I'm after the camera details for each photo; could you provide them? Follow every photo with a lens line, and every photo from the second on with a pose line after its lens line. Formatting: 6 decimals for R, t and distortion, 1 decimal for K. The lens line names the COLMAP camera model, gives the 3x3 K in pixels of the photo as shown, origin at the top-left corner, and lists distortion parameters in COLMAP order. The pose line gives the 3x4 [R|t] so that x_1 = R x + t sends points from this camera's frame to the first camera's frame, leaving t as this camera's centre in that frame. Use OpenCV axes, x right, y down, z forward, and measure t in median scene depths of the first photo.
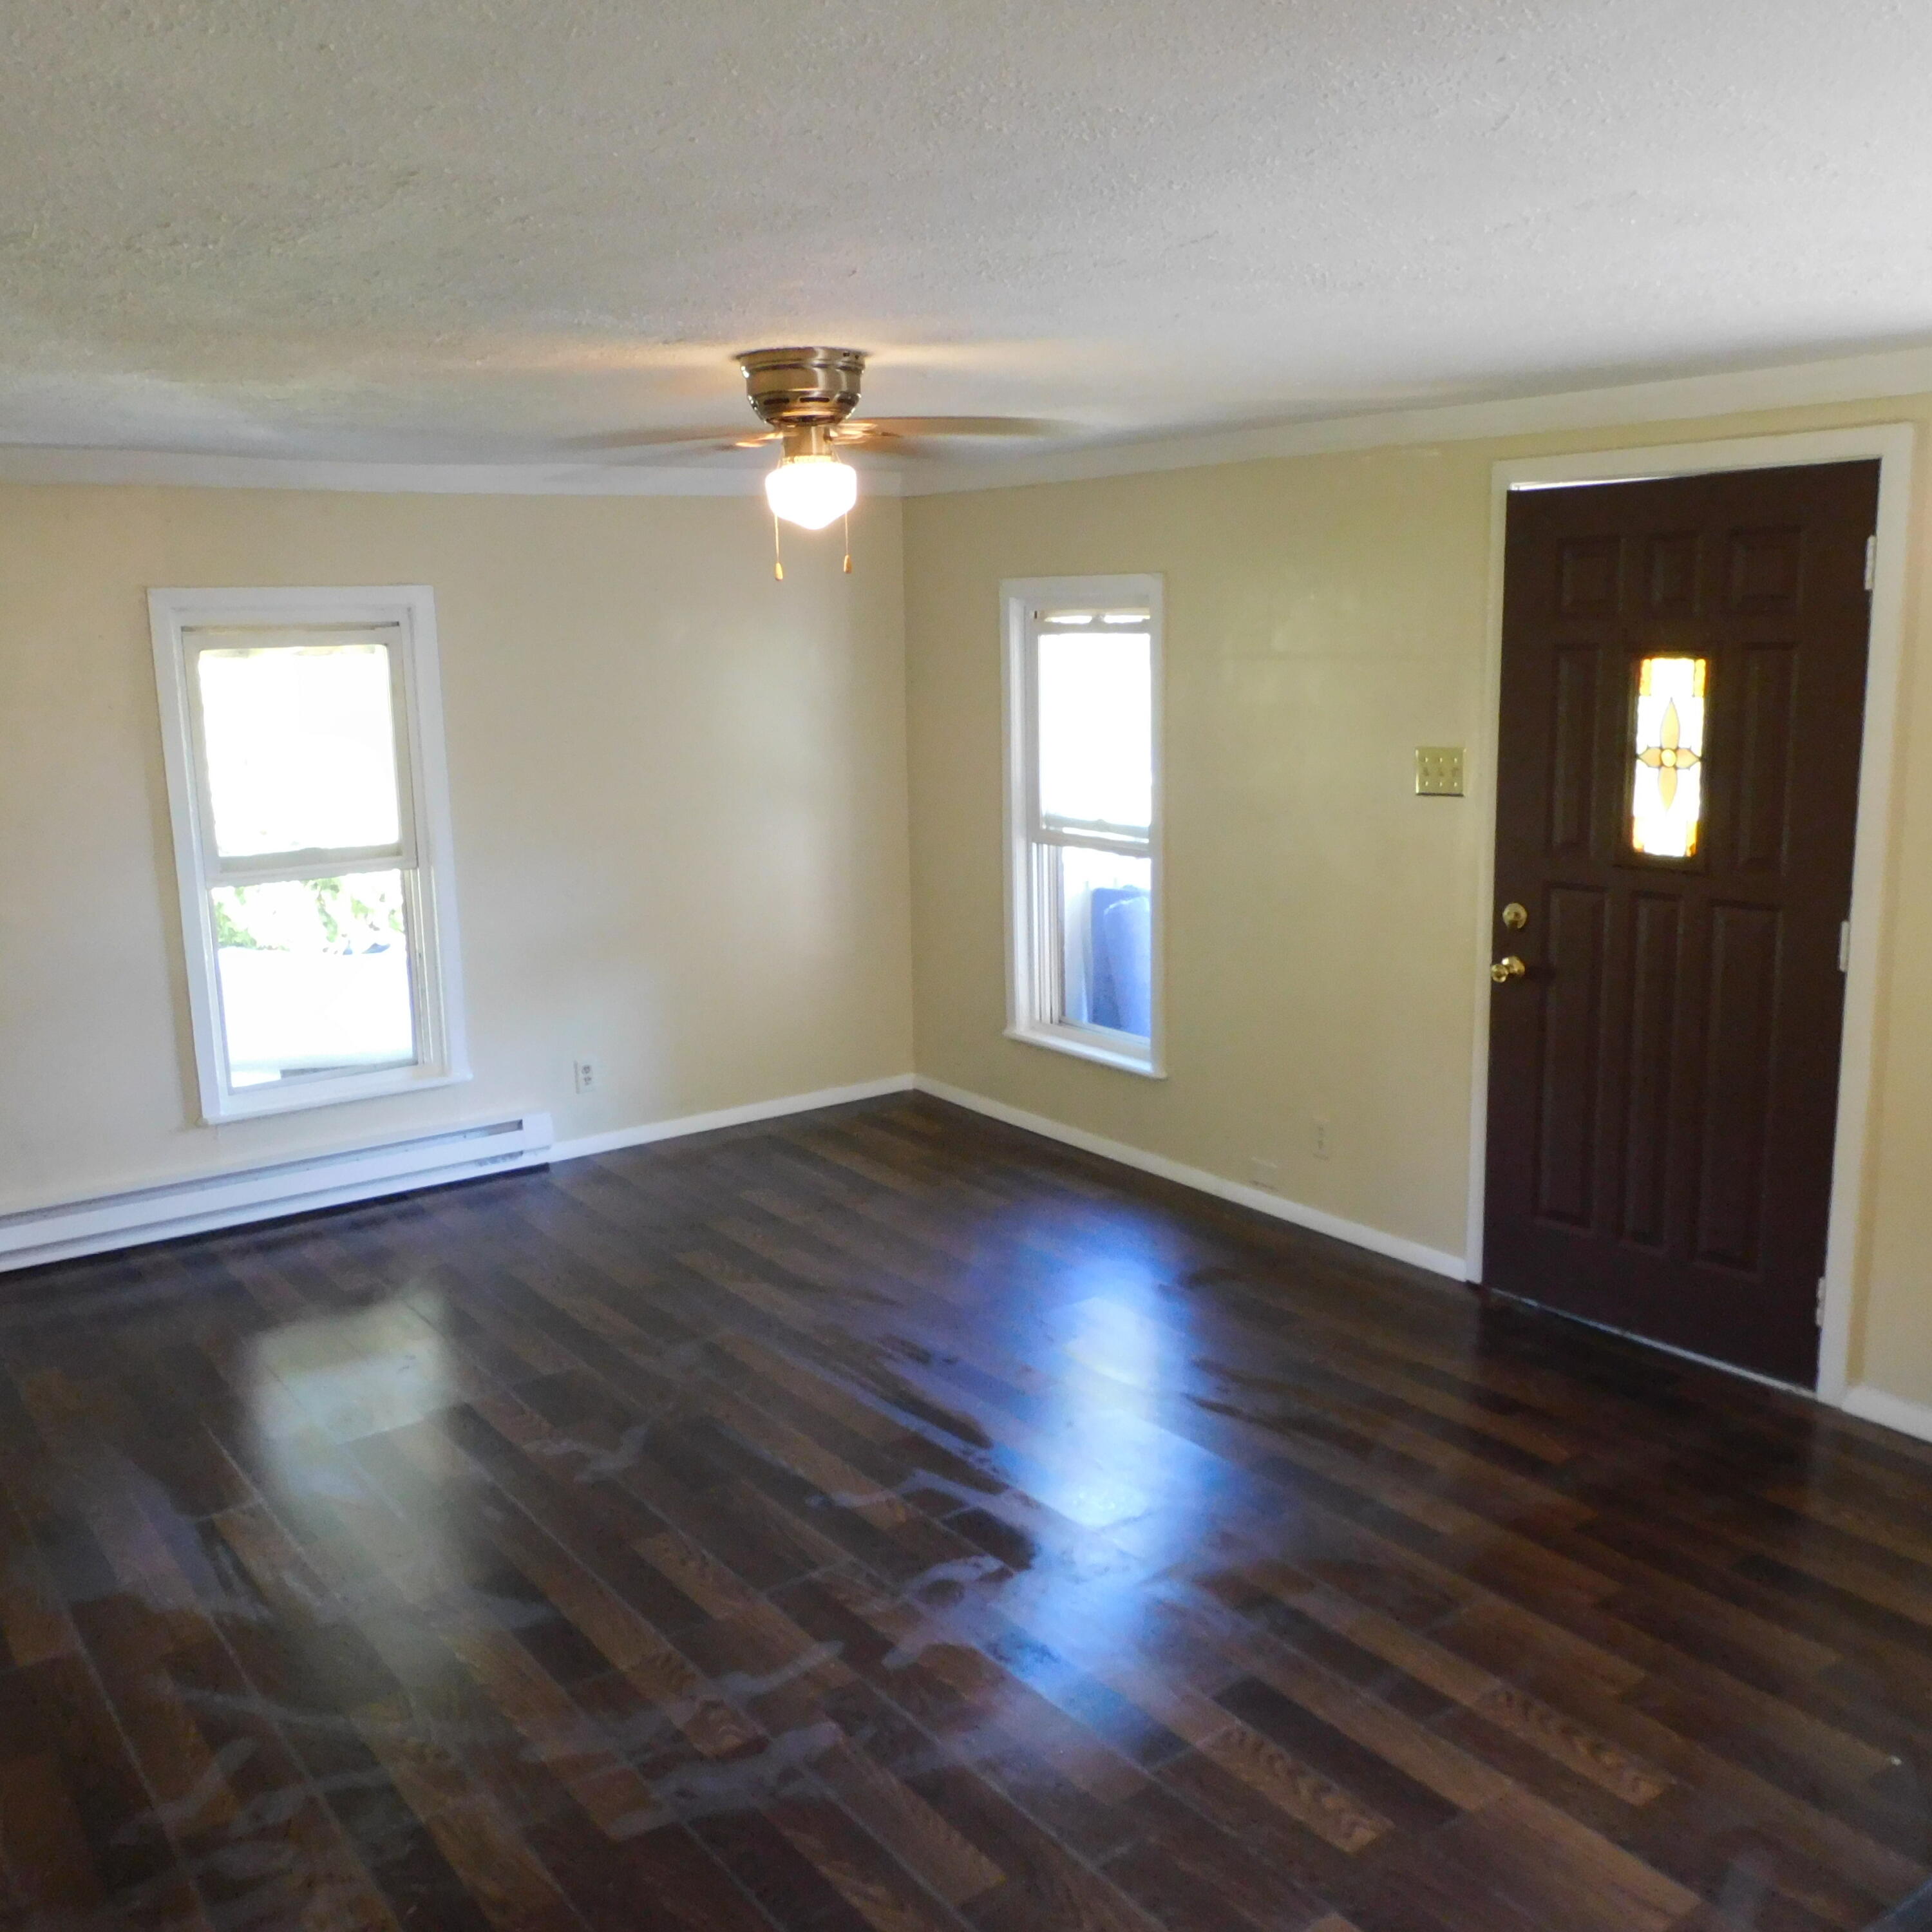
lens RADIAL K [[1845.6, 0, 966.0], [0, 1845.6, 966.0], [0, 0, 1]] dist [-0.009283, 0.018581]
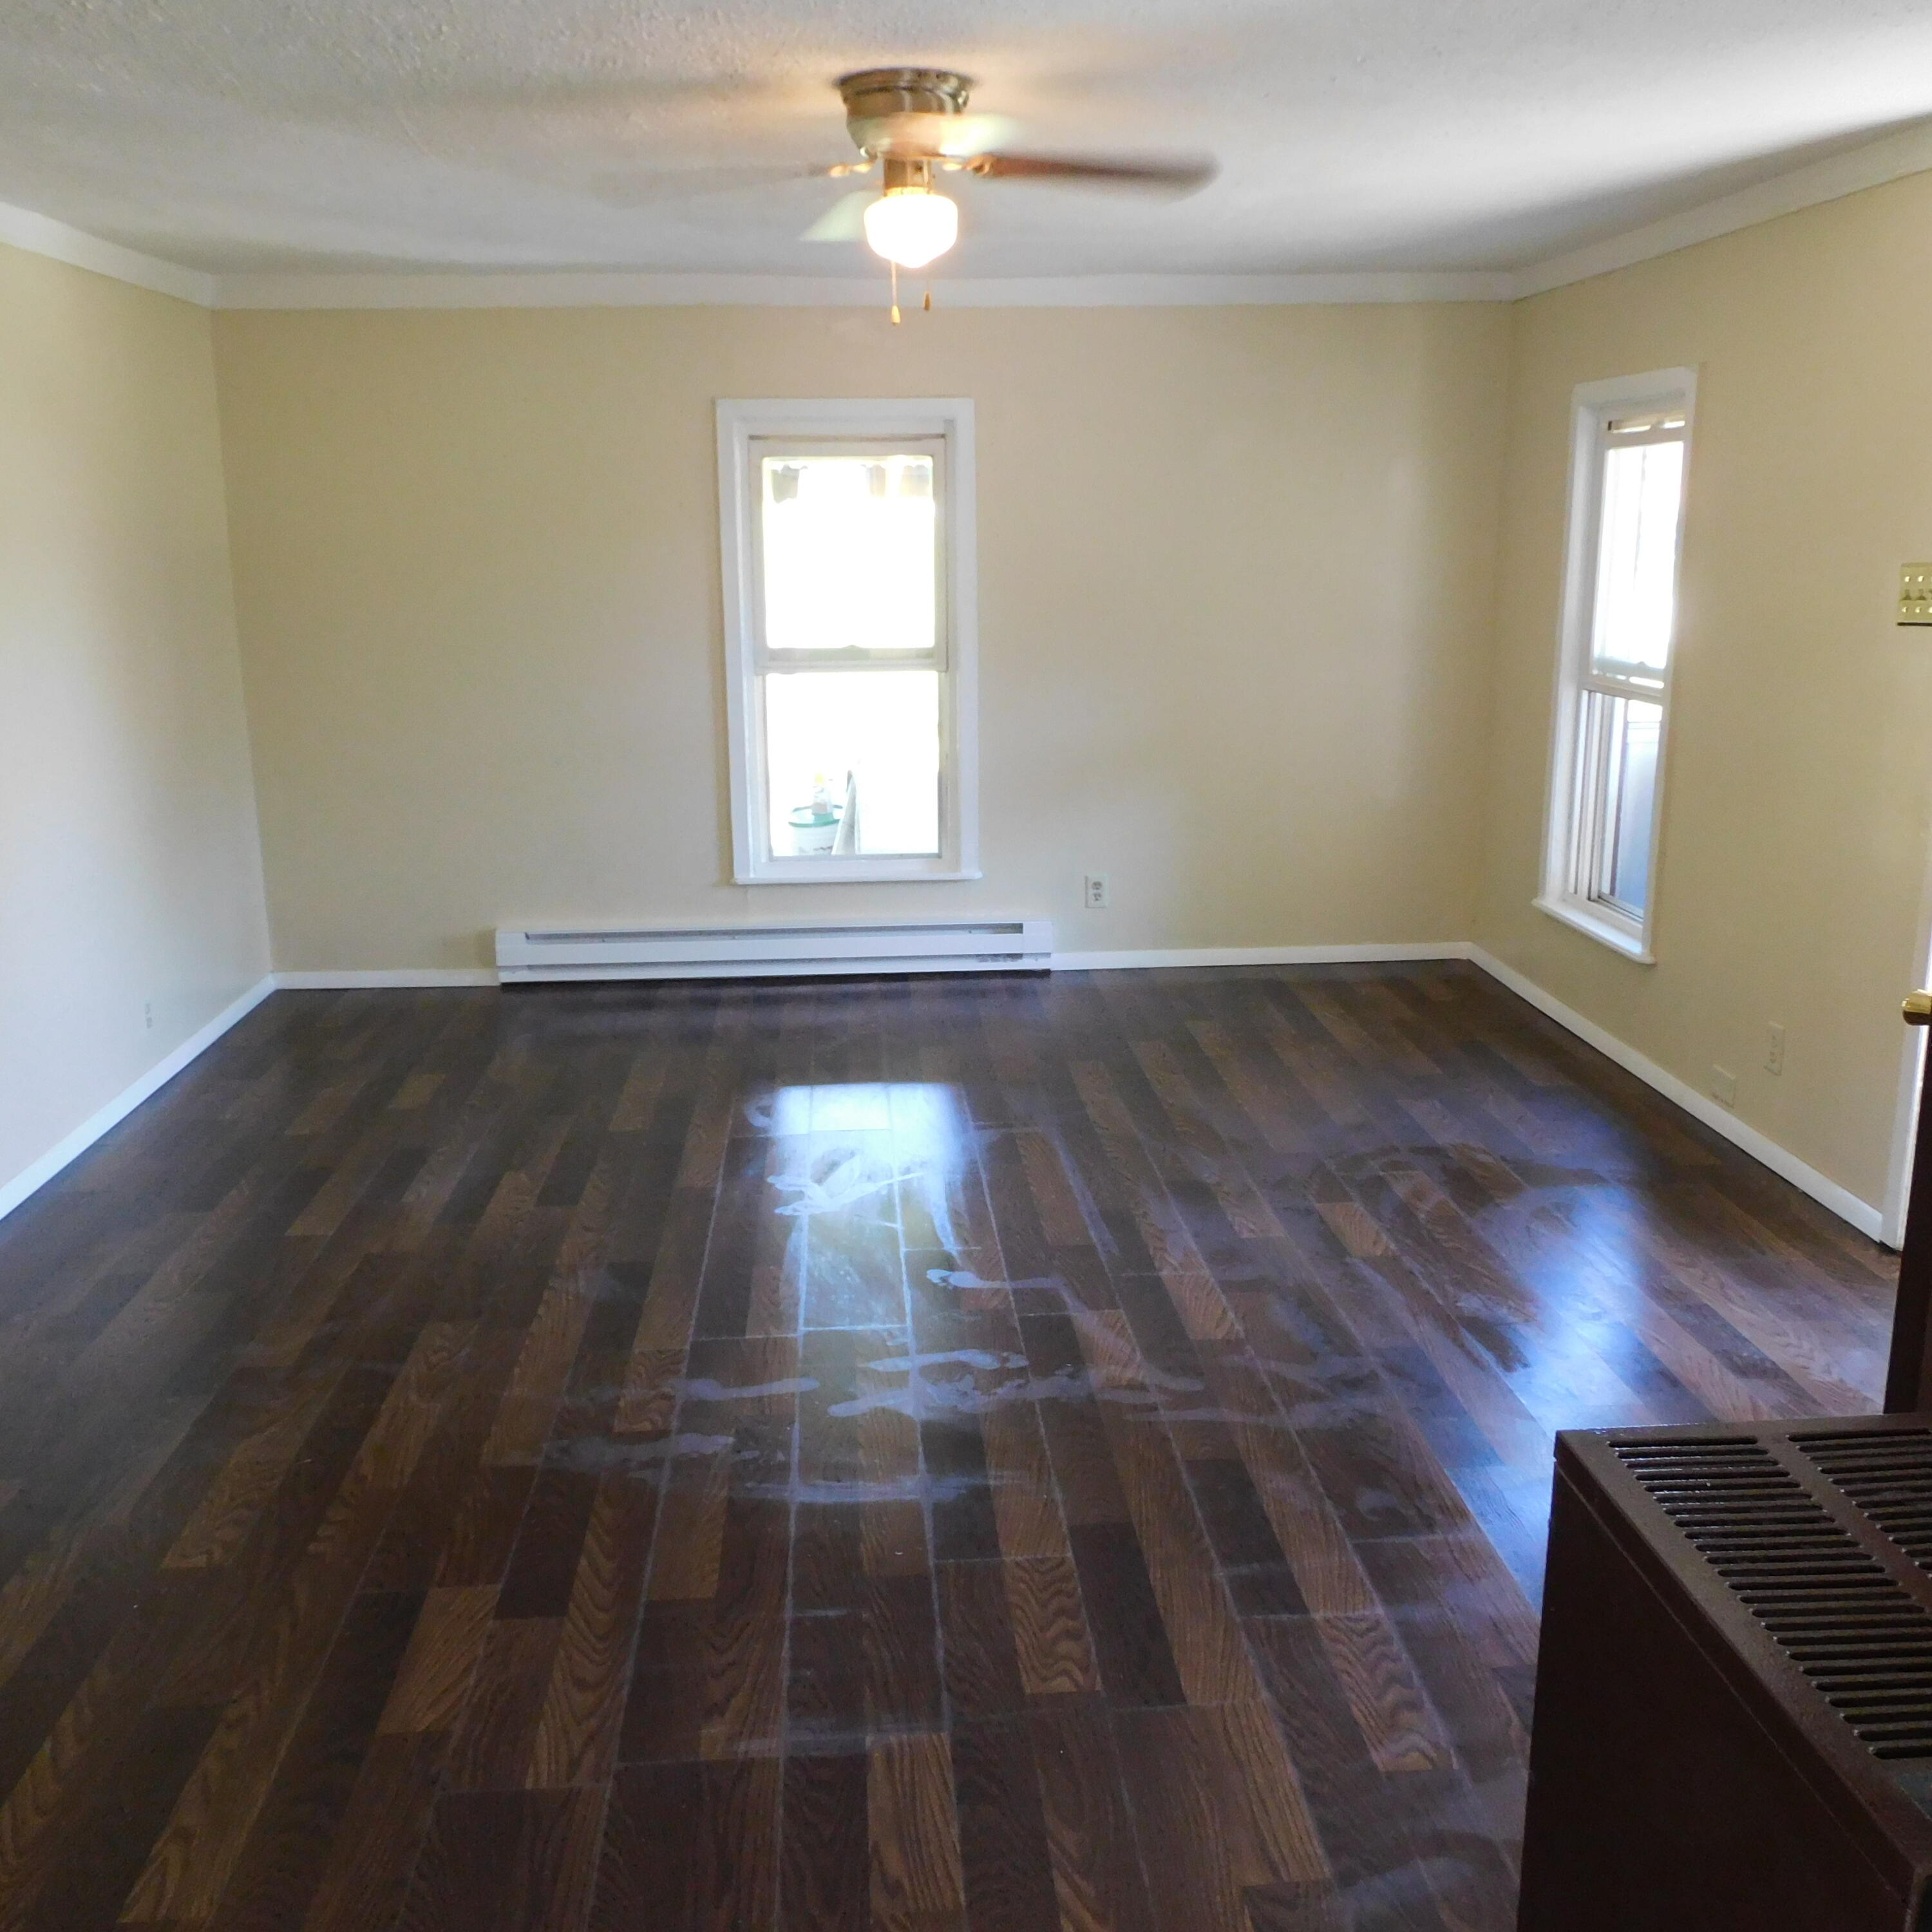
lens RADIAL K [[1845.6, 0, 966.0], [0, 1845.6, 966.0], [0, 0, 1]] dist [-0.009283, 0.018581]
pose [[0.847401, 0.136857, -0.513013, 0.293126], [-0.110580, 0.990513, 0.081583, 0.028095], [0.519311, -0.012405, 0.854495, 0.105528]]
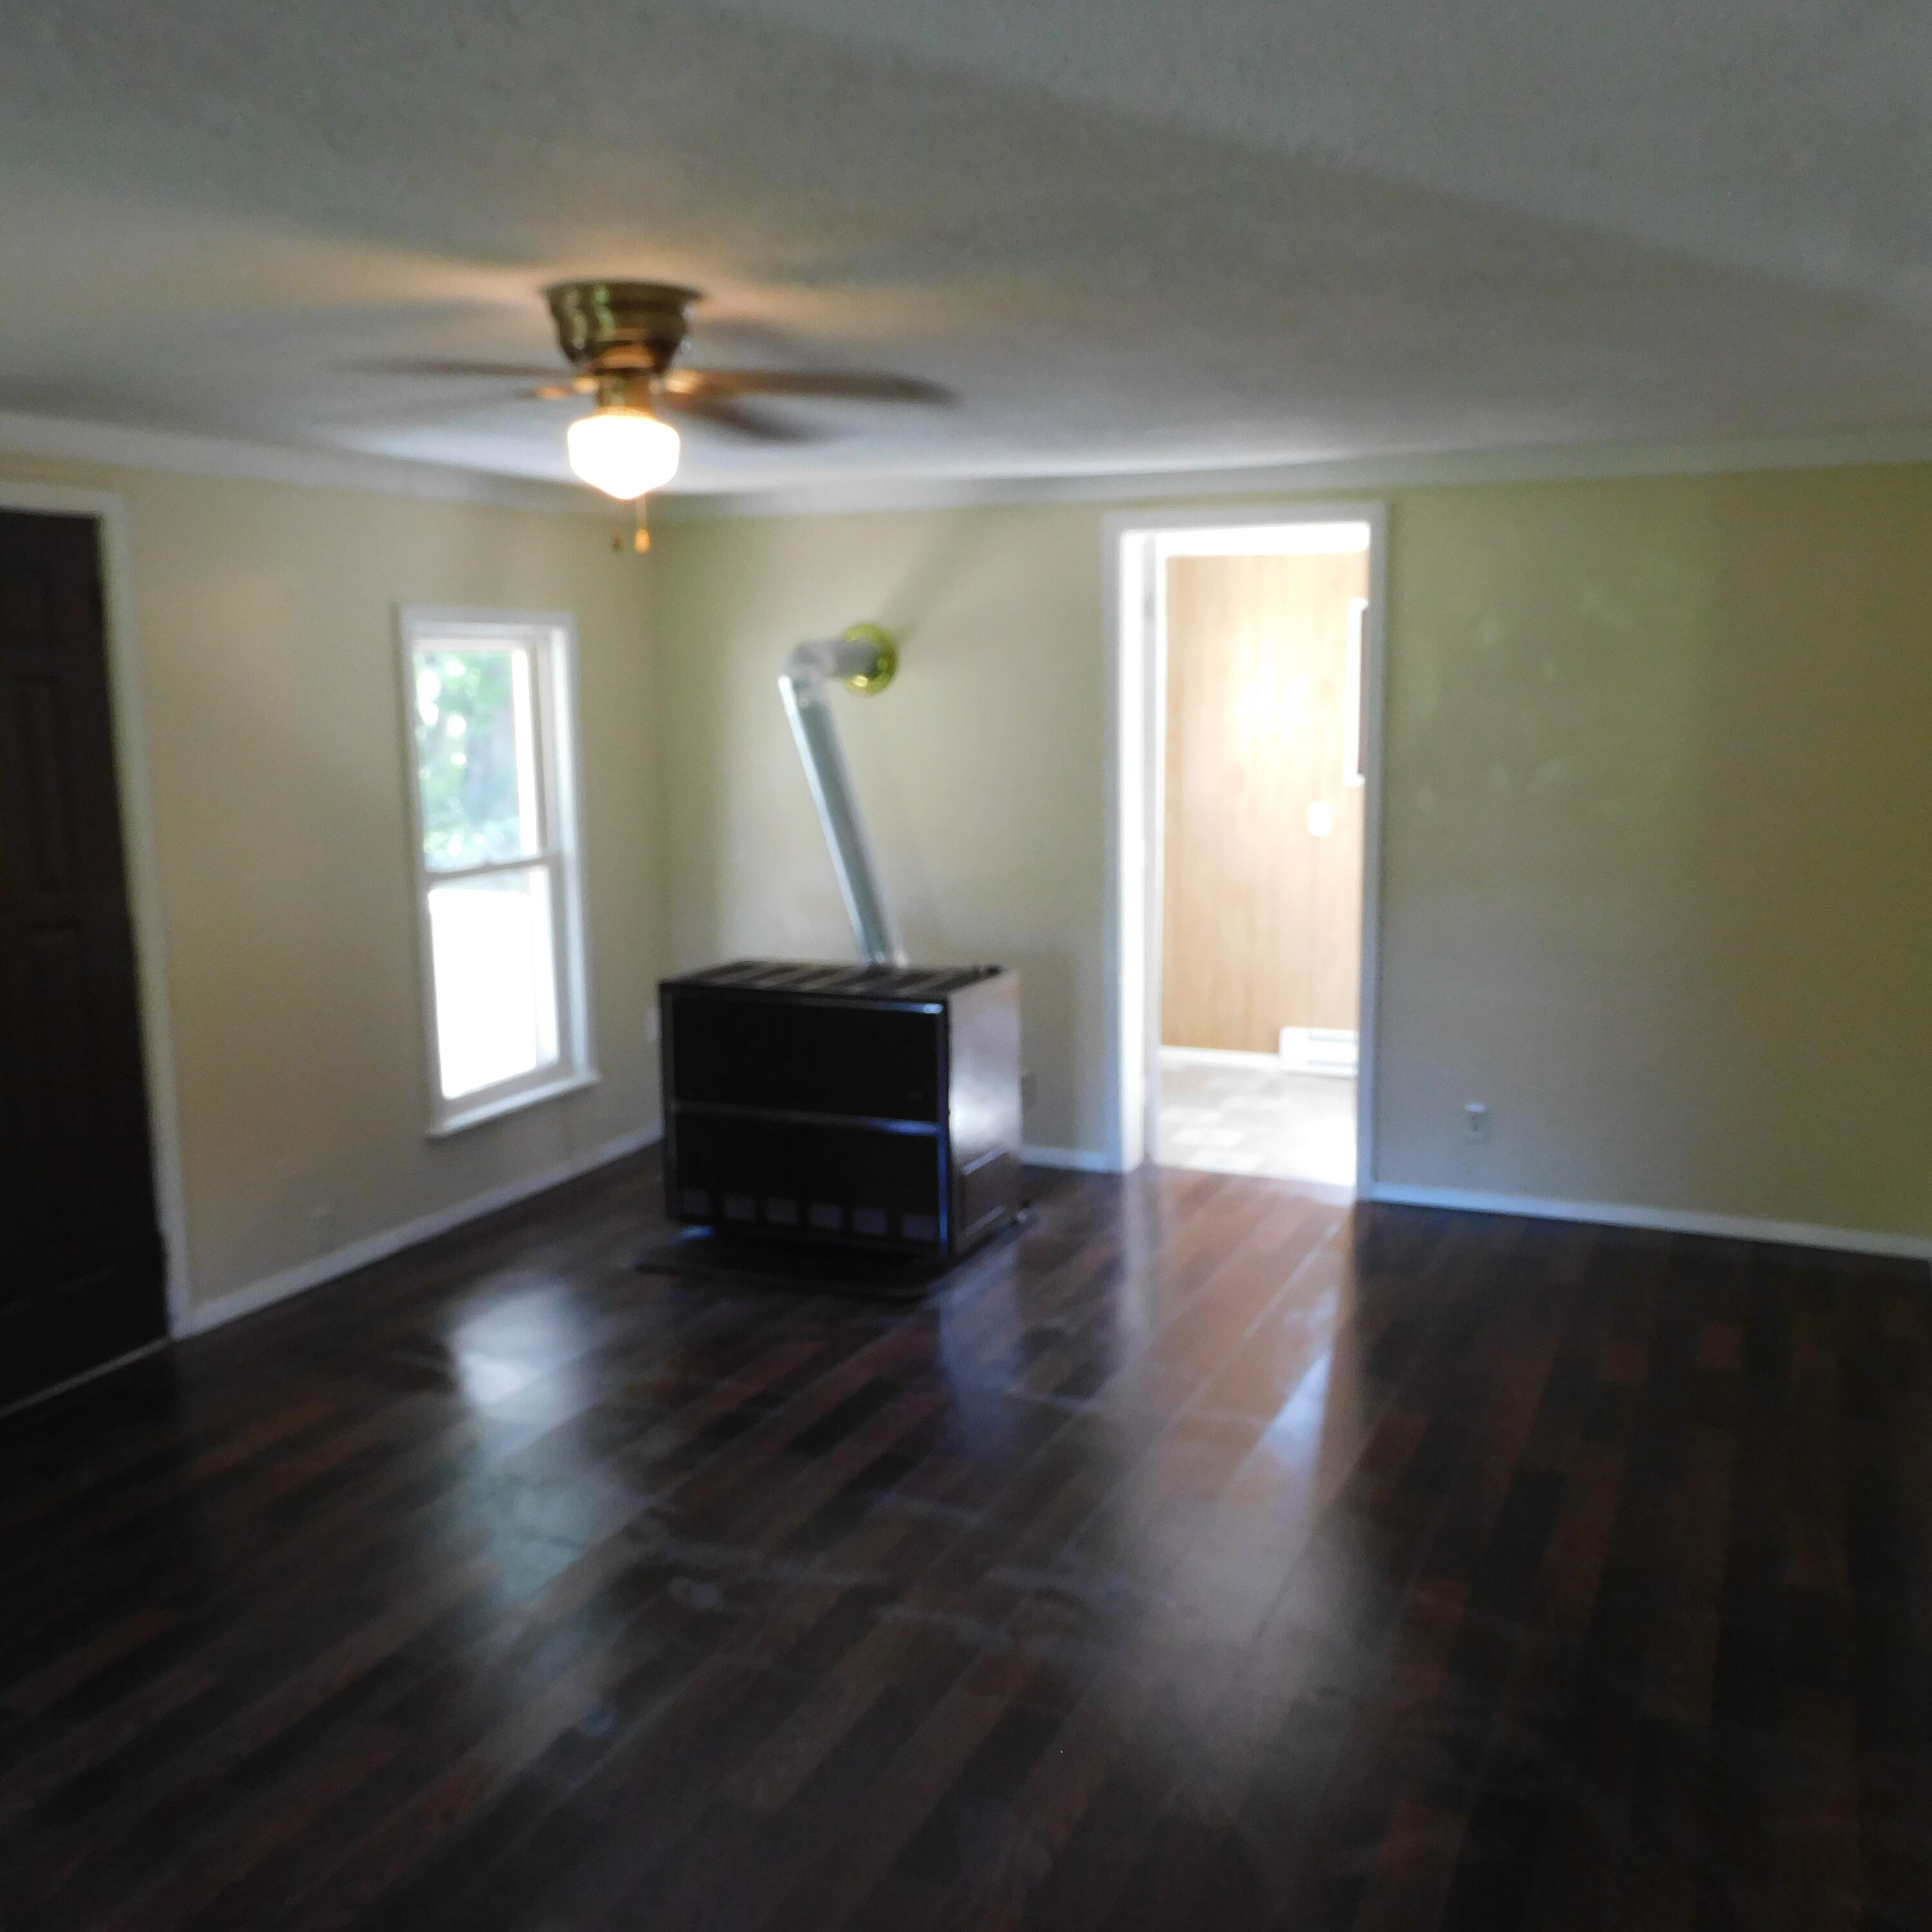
lens RADIAL K [[1845.6, 0, 966.0], [0, 1845.6, 966.0], [0, 0, 1]] dist [-0.009283, 0.018581]
pose [[-0.489560, -0.124493, 0.863037, -0.551568], [0.190960, 0.950422, 0.245421, -0.127876], [-0.850803, 0.284954, -0.441516, 0.769879]]
